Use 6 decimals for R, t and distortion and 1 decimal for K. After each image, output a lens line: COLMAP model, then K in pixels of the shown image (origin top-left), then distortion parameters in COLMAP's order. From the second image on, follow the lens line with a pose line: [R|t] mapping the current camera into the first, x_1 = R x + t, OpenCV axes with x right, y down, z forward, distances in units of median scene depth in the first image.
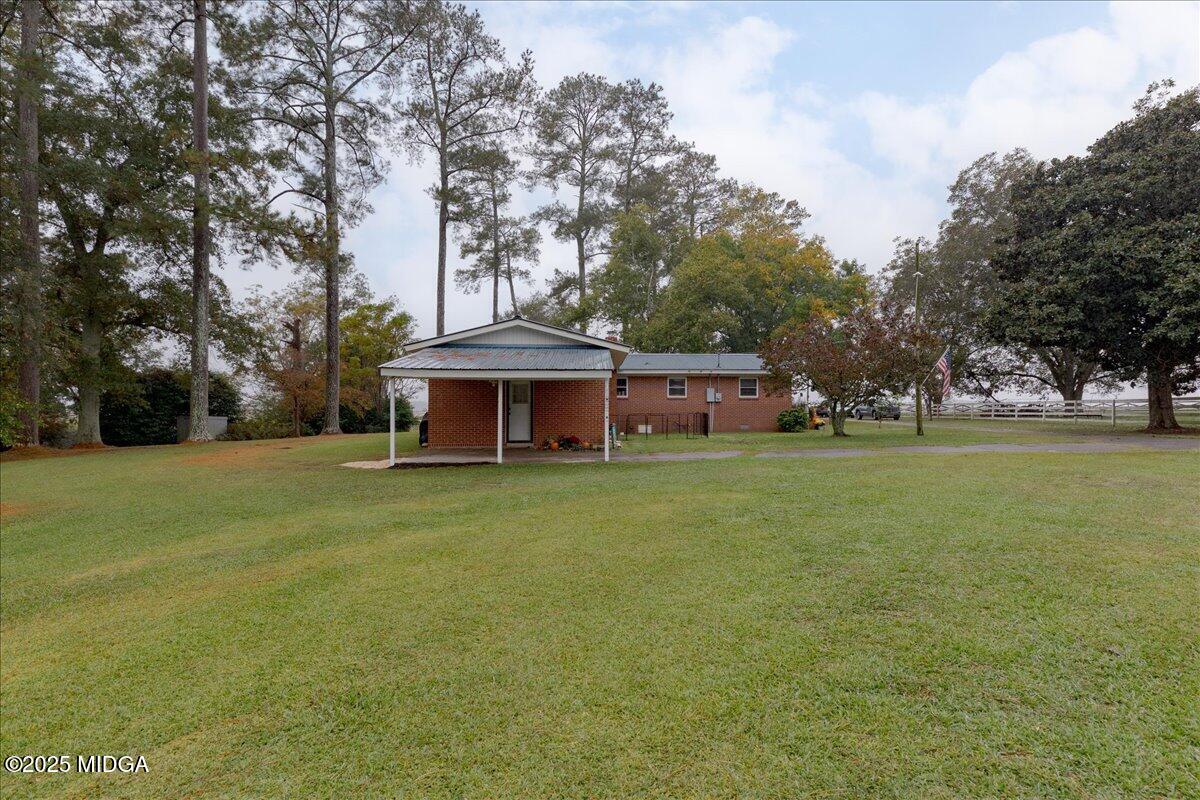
lens RADIAL K [[548.1, 0, 598.1], [0, 548.1, 394.3], [0, 0, 1]] dist [0.000004, 0.000007]
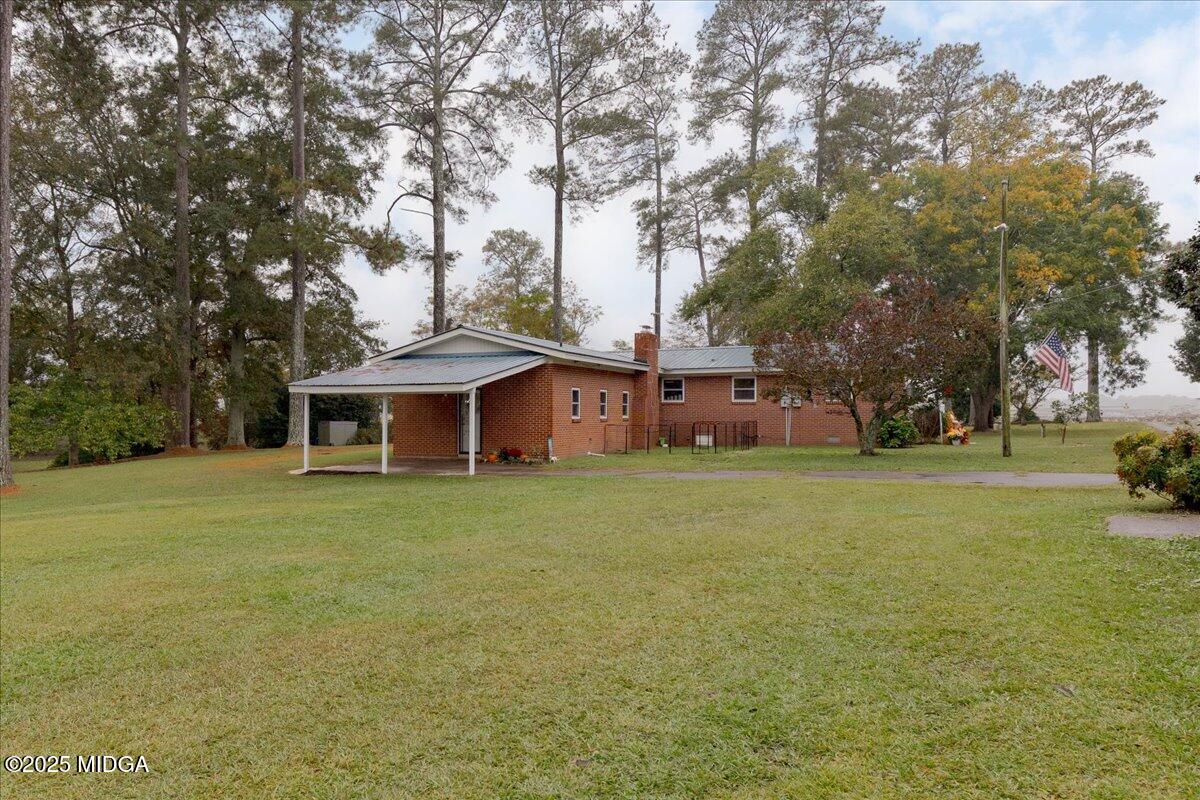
lens RADIAL K [[713.3, 0, 601.7], [0, 713.3, 386.7], [0, 0, 1]] dist [-0.006481, -0.000601]
pose [[0.908311, -0.016254, -0.417979, 0.287055], [0.015204, 0.999867, -0.005840, -0.009684], [0.418018, -0.001050, 0.908438, -0.023539]]
